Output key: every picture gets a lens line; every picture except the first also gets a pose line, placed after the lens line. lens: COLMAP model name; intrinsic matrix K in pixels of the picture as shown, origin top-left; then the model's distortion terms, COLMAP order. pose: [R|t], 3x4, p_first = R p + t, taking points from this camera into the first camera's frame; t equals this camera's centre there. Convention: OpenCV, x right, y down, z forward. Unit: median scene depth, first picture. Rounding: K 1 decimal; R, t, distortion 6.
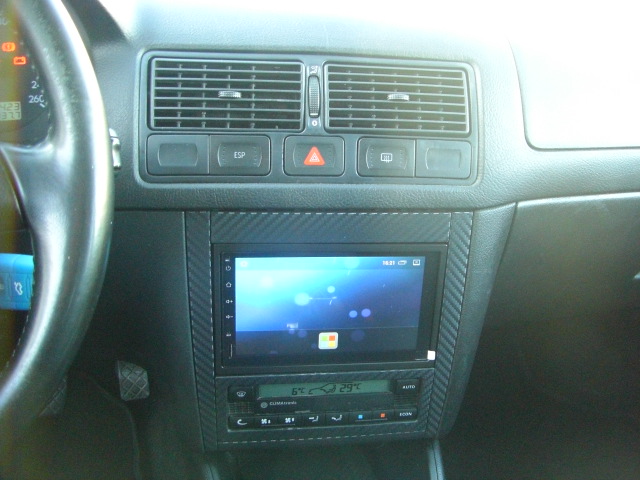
lens RADIAL K [[717.7, 0, 372.7], [0, 717.7, 251.2], [0, 0, 1]] dist [-0.180558, 0.141510]
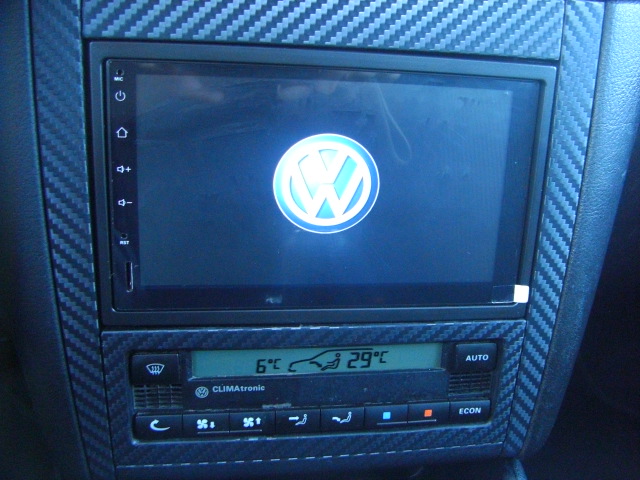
lens RADIAL K [[717.7, 0, 372.7], [0, 717.7, 251.2], [0, 0, 1]] dist [-0.180558, 0.141510]
pose [[0.999961, -0.008288, 0.003036, -0.028761], [0.008426, 0.998795, -0.048339, 0.138299], [-0.002632, 0.048363, 0.998826, 0.473108]]
